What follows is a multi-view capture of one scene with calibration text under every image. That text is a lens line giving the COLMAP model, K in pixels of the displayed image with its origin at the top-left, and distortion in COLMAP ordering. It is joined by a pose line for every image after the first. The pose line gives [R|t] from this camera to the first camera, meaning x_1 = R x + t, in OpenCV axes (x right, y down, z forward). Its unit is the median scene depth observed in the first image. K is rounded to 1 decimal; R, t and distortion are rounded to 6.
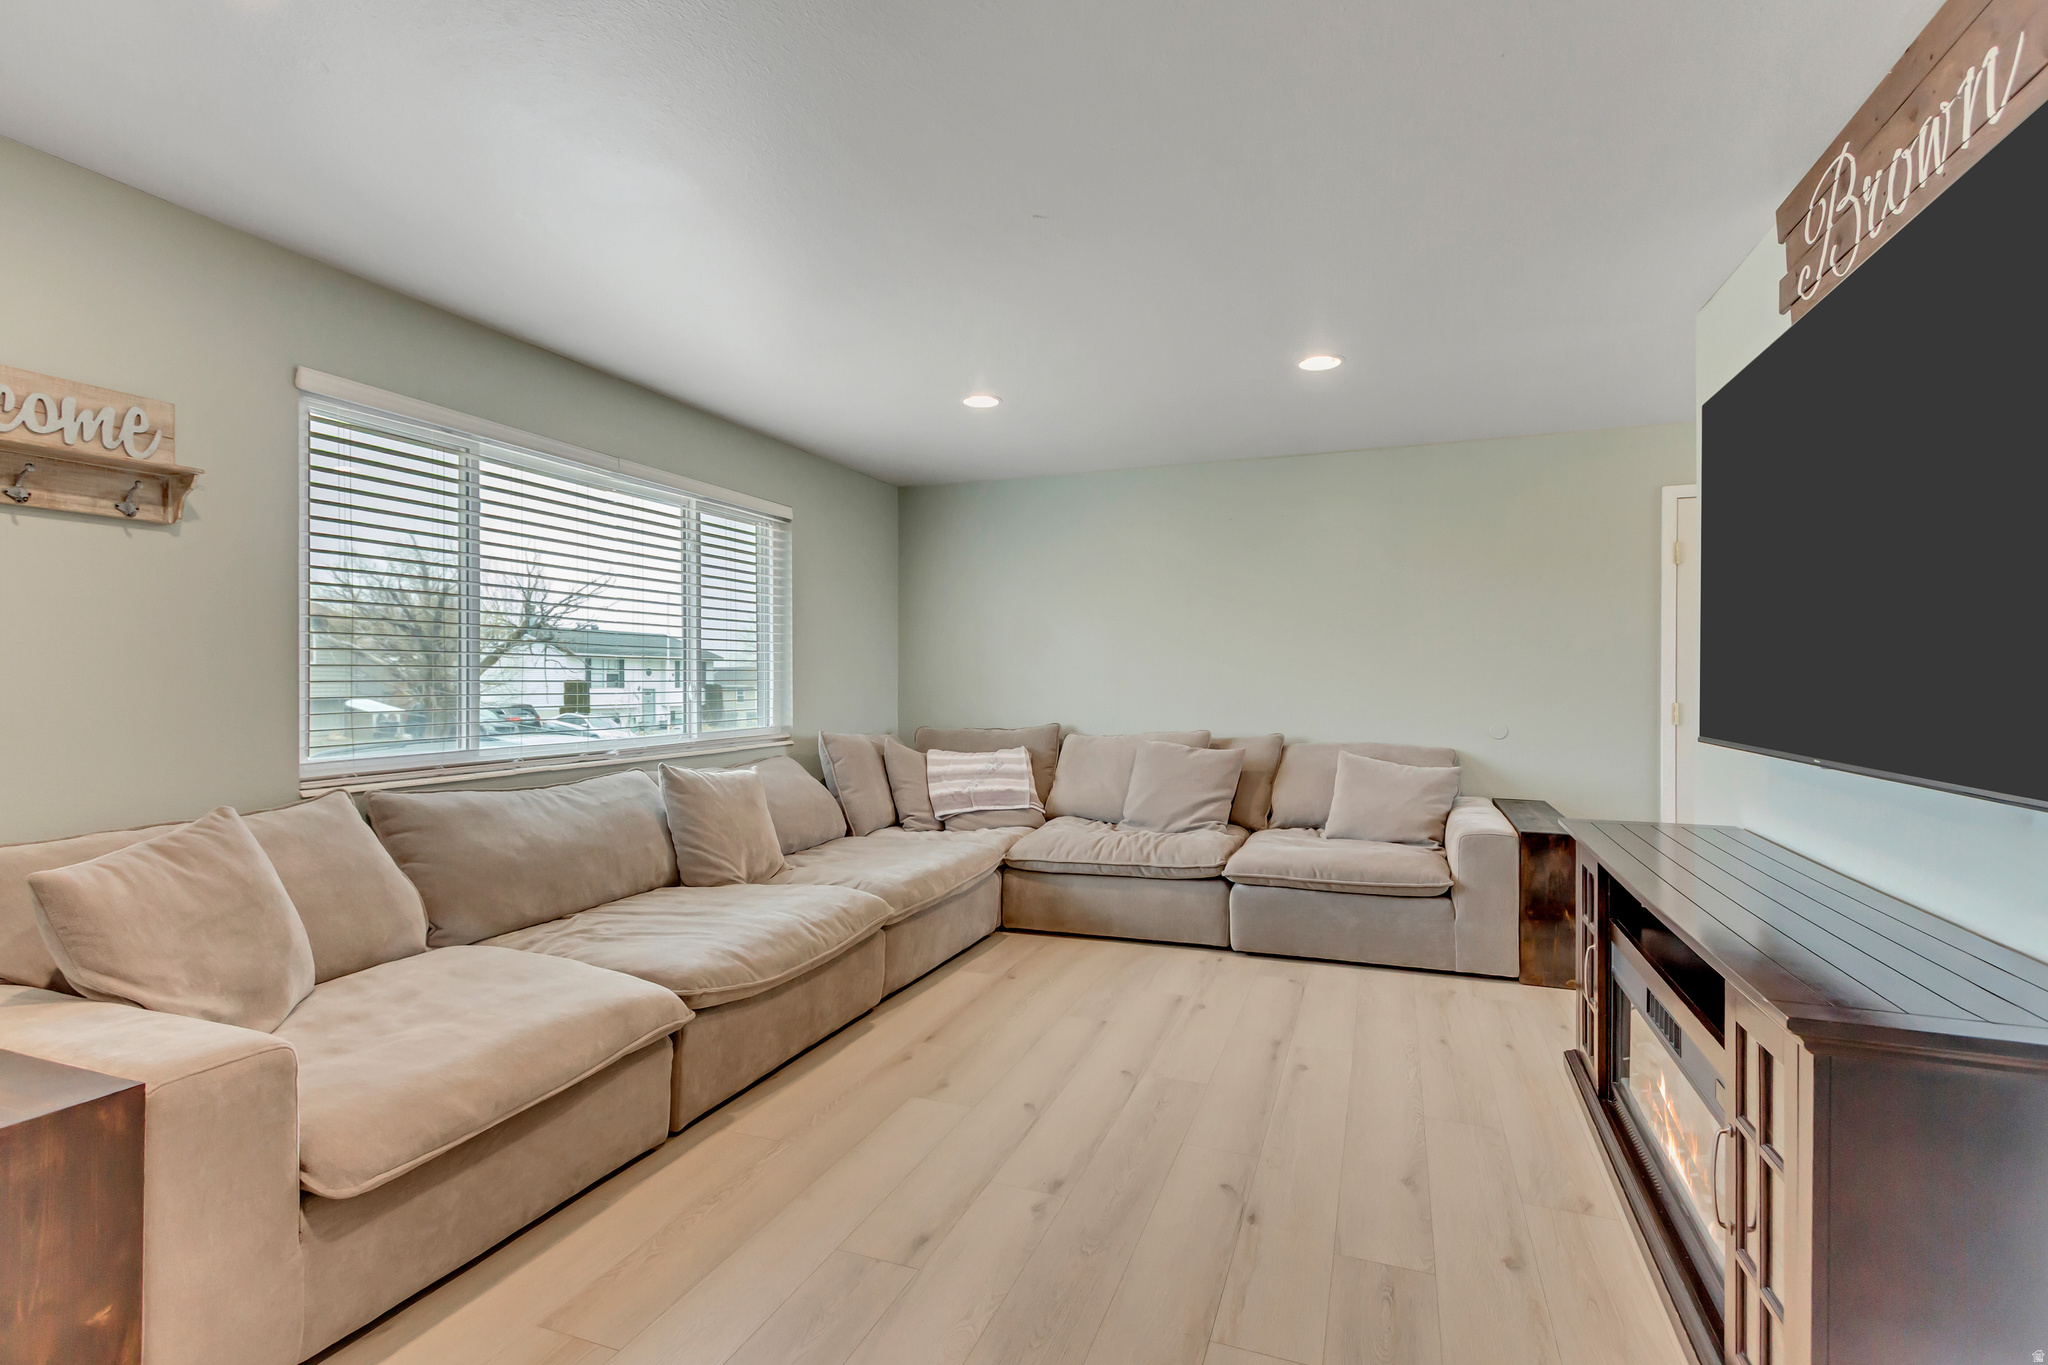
lens RADIAL K [[946.1, 0, 1024.0], [0, 946.1, 682.5], [0, 0, 1]] dist [0.000545, 0.000063]
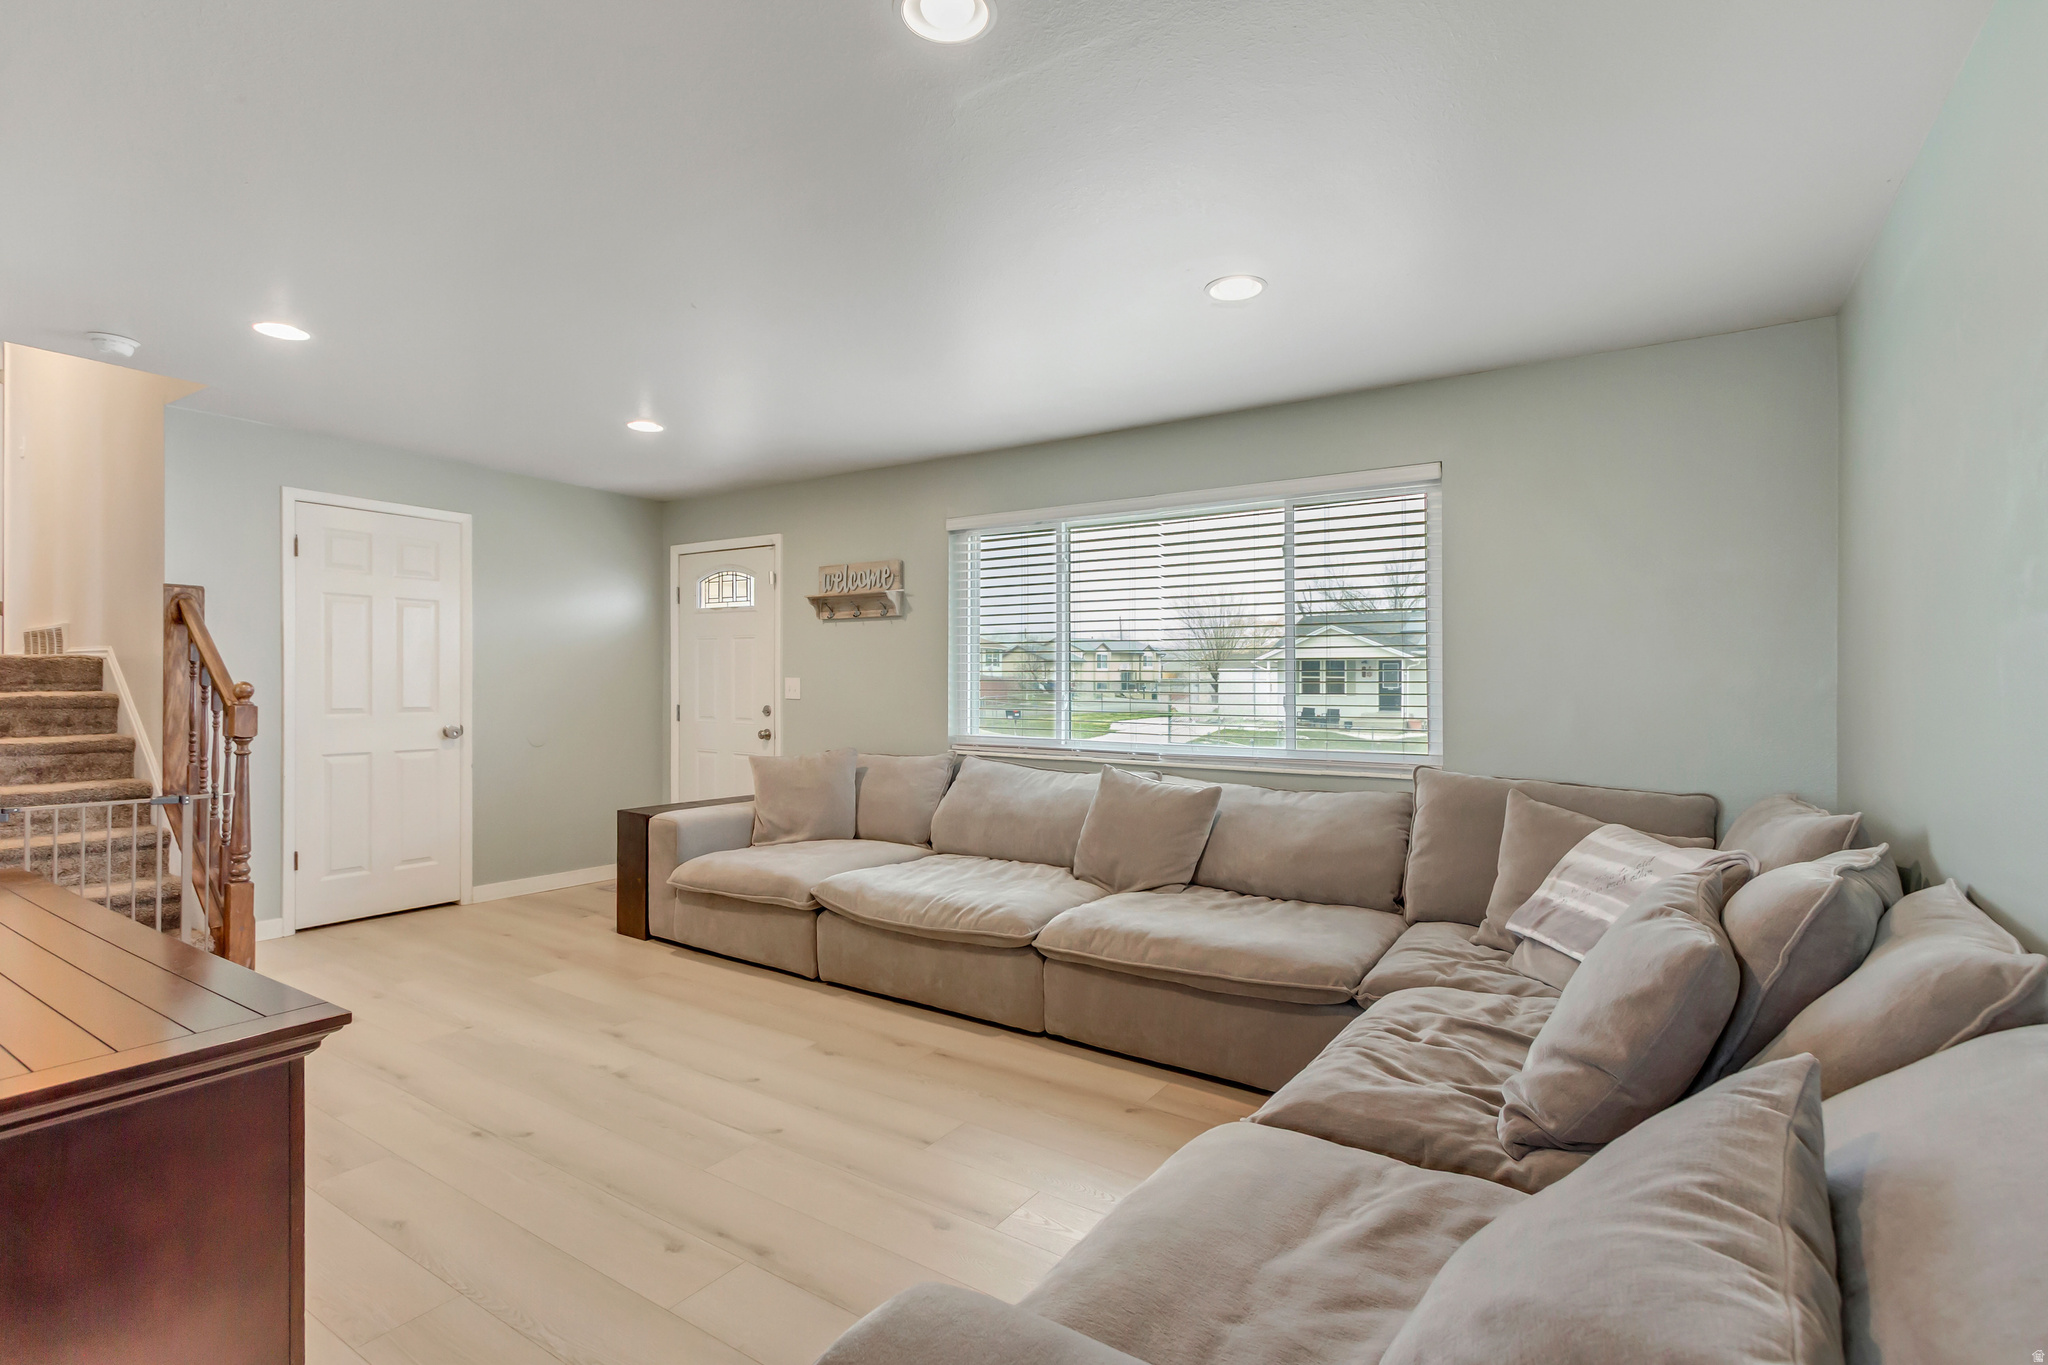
lens RADIAL K [[976.6, 0, 1024.0], [0, 976.6, 682.5], [0, 0, 1]] dist [0.013130, -0.000688]
pose [[-0.224297, -0.005641, -0.974505, 1.080519], [-0.011766, 0.999926, -0.003080, -0.011836], [0.974450, 0.010775, -0.224346, 1.612873]]
